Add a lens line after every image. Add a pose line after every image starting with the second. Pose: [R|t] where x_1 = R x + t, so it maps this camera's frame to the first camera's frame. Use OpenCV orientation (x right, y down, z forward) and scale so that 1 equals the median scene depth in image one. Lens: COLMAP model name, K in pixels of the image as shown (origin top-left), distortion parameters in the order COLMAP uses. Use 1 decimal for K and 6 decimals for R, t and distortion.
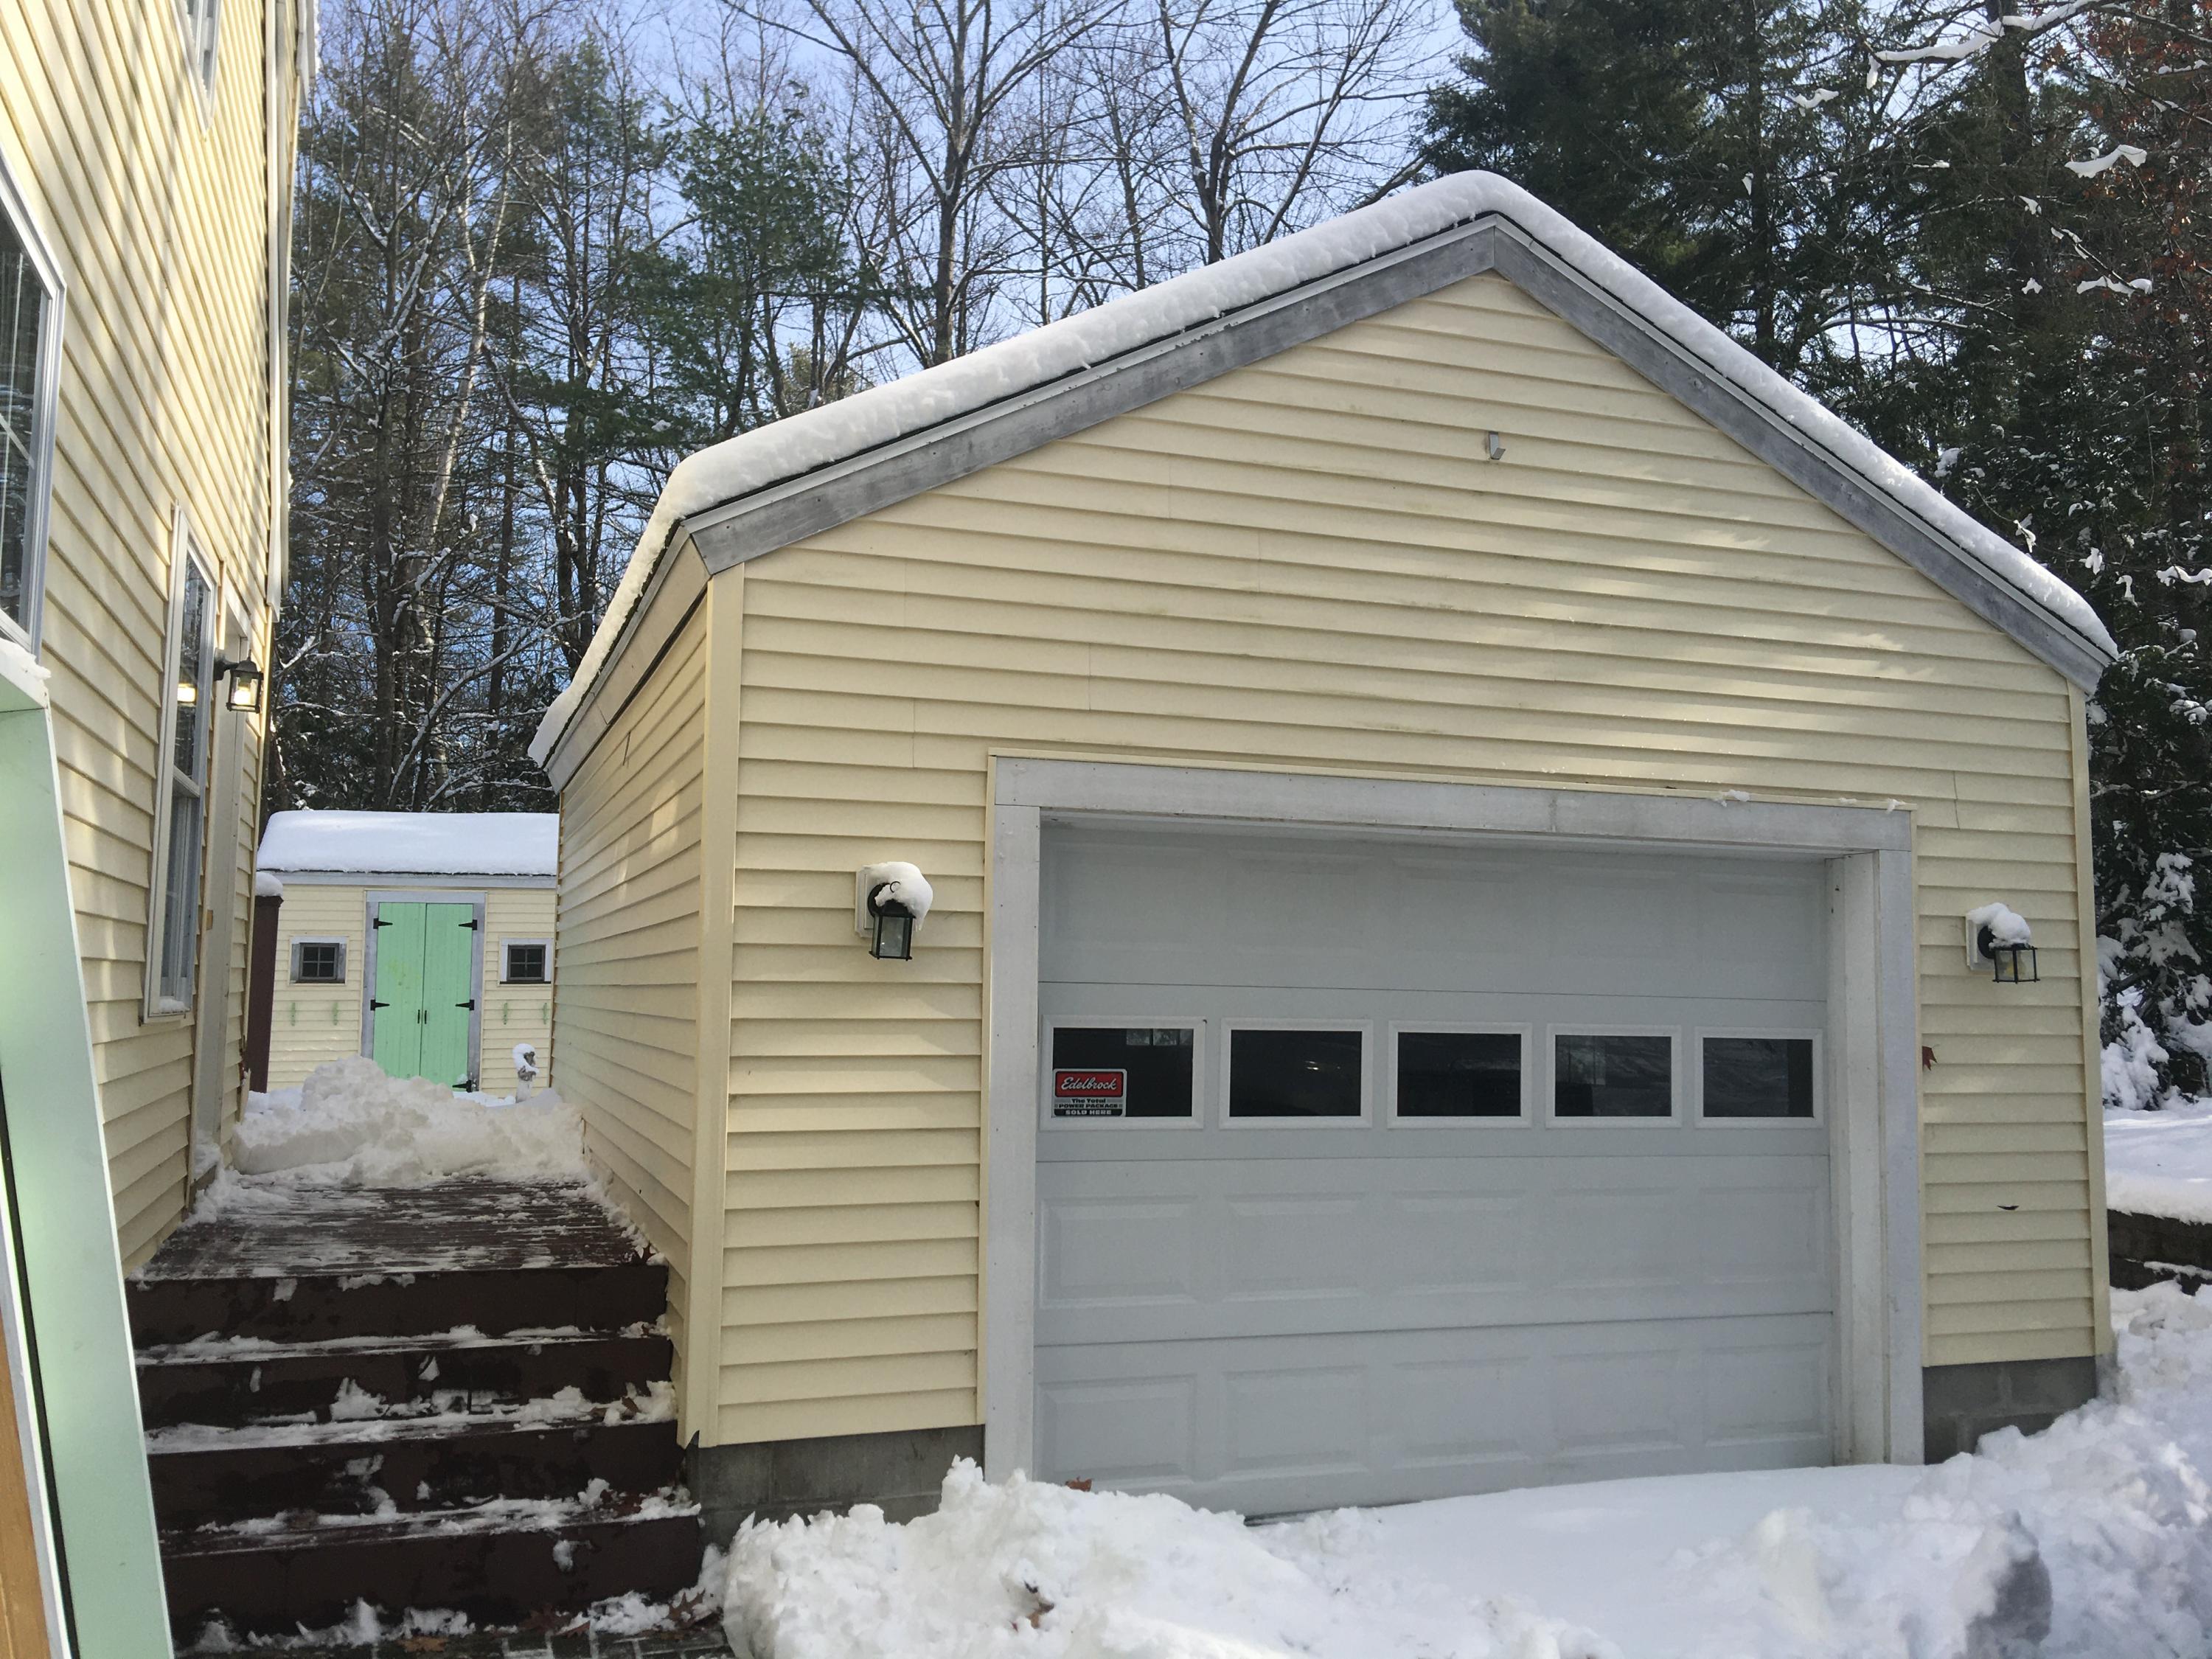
lens RADIAL K [[1874.9, 0, 1106.0], [0, 1874.9, 829.5], [0, 0, 1]] dist [0.066630, -0.004567]
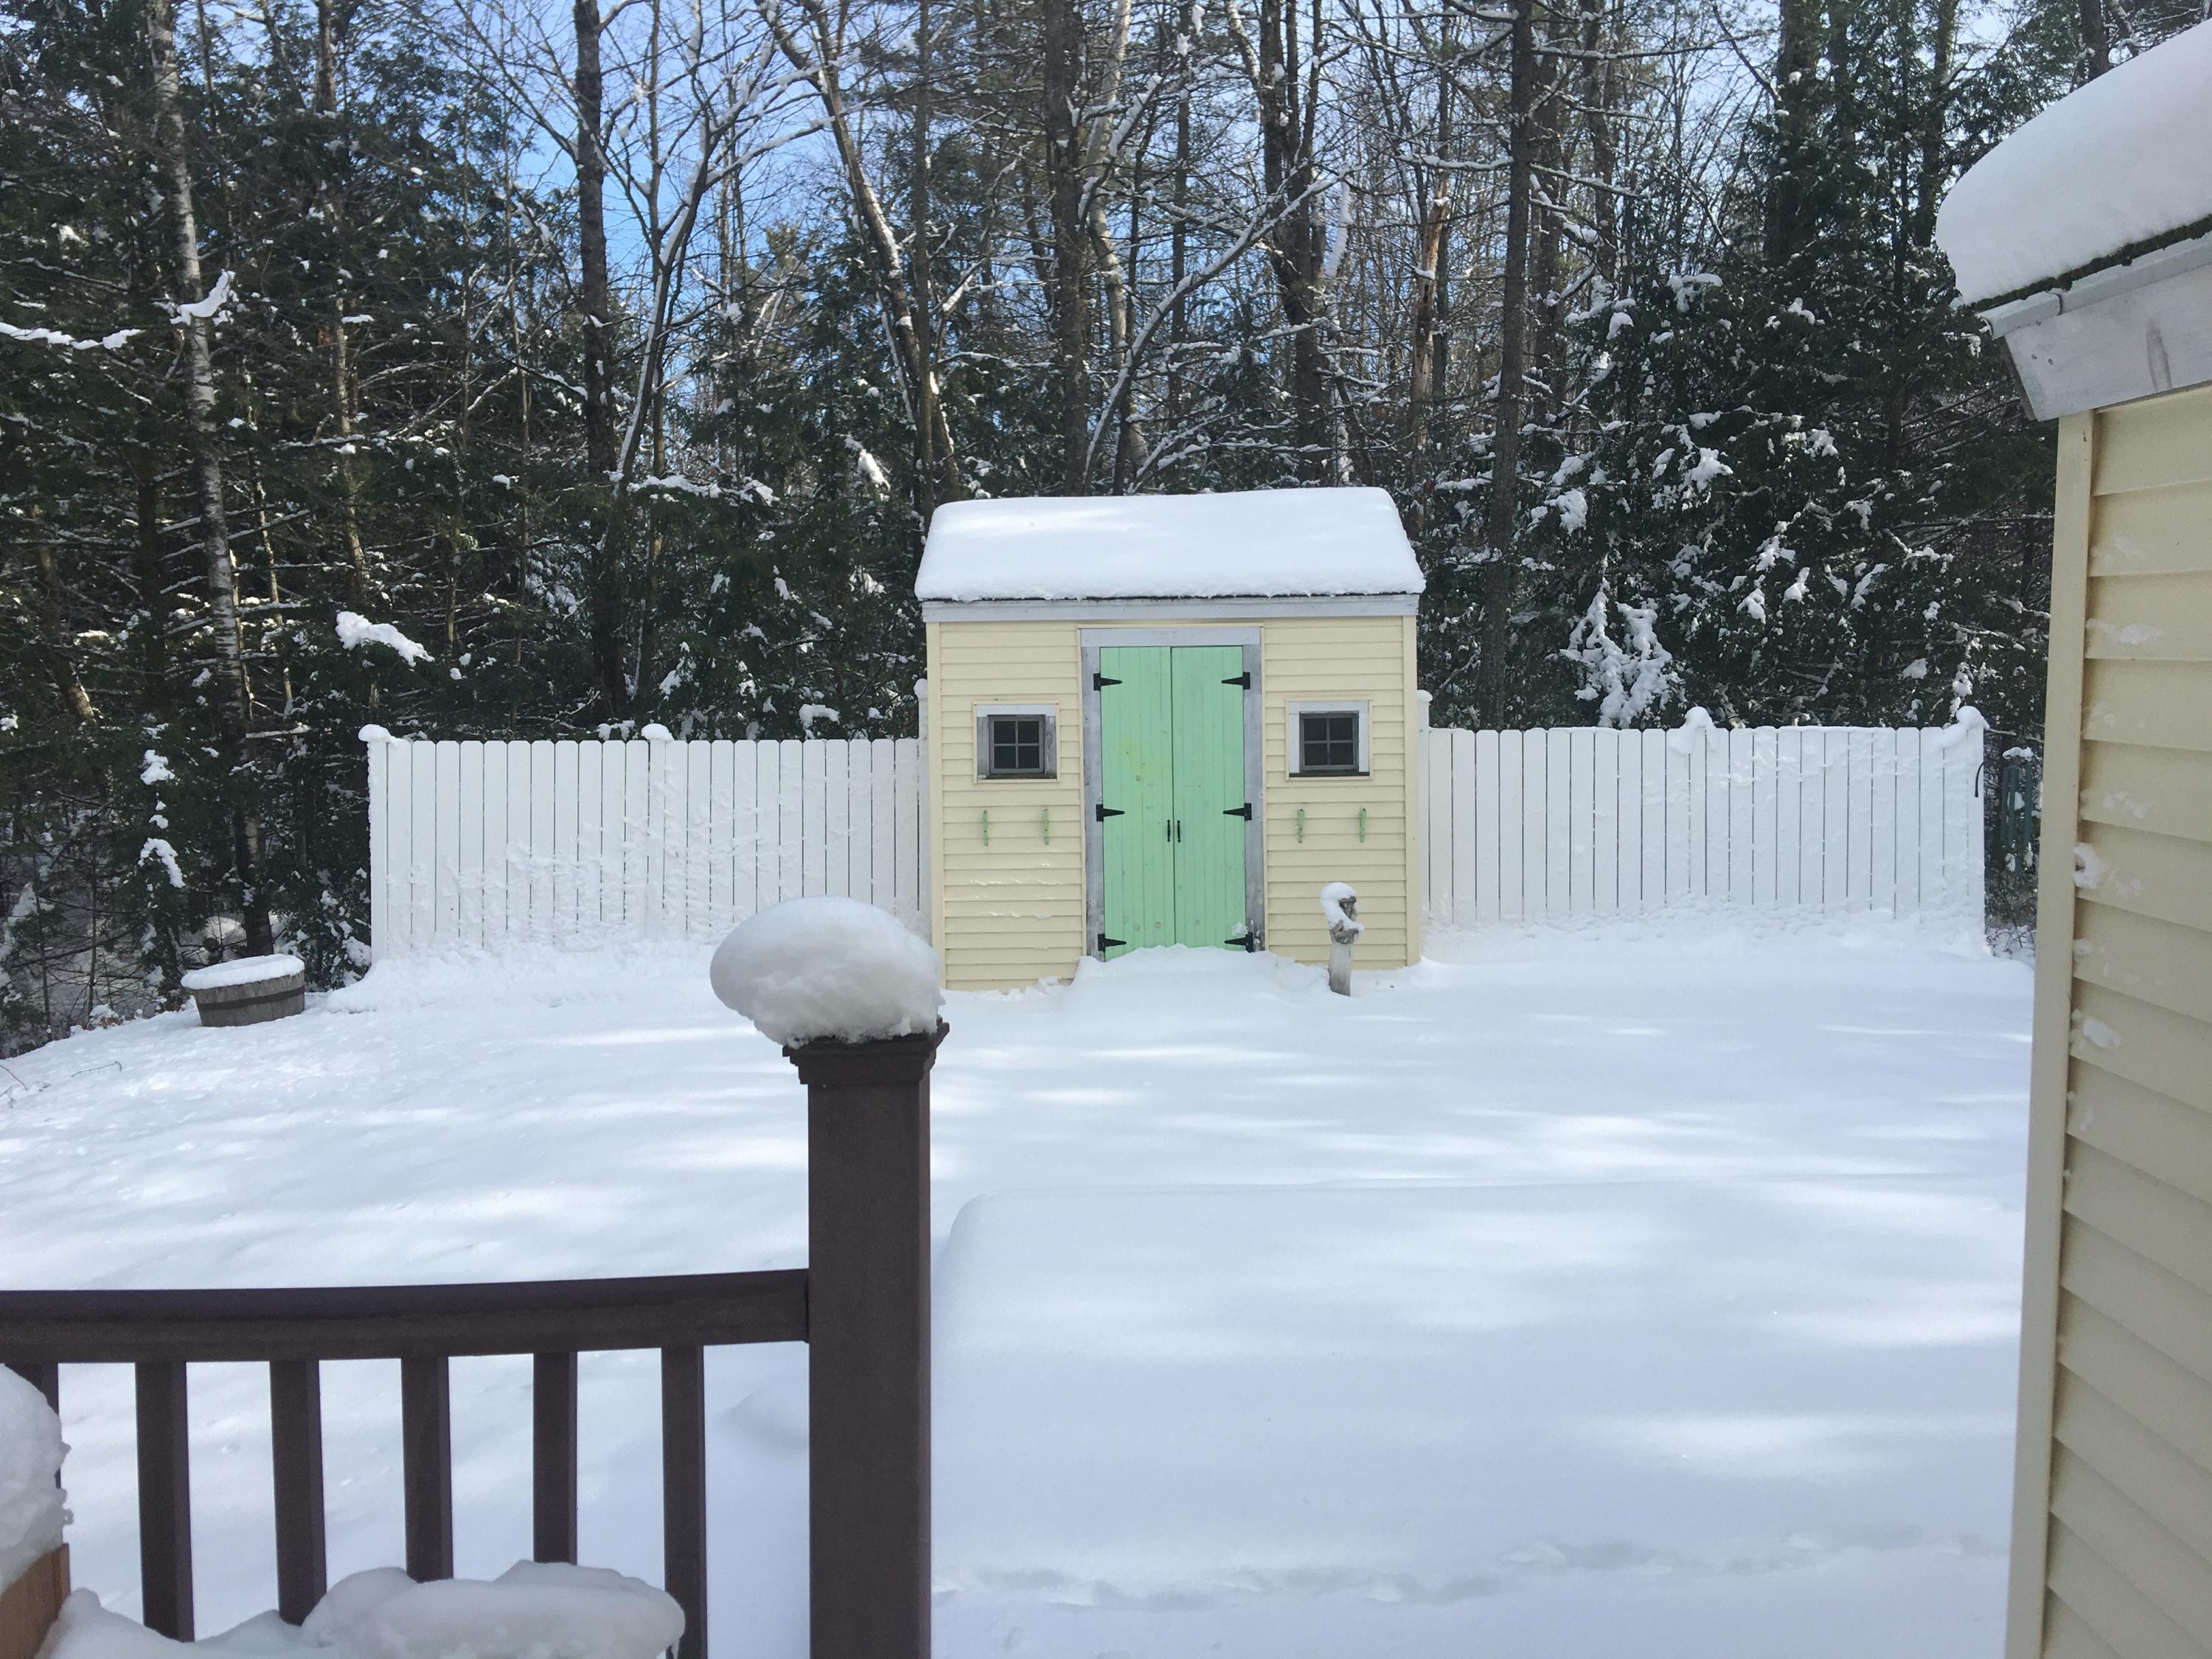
lens RADIAL K [[1874.9, 0, 1106.0], [0, 1874.9, 829.5], [0, 0, 1]] dist [0.066630, -0.004567]
pose [[0.944777, 0.014521, -0.327392, -0.179450], [0.044620, 0.984014, 0.172409, -0.008531], [0.324662, -0.177496, 0.929026, 0.418020]]
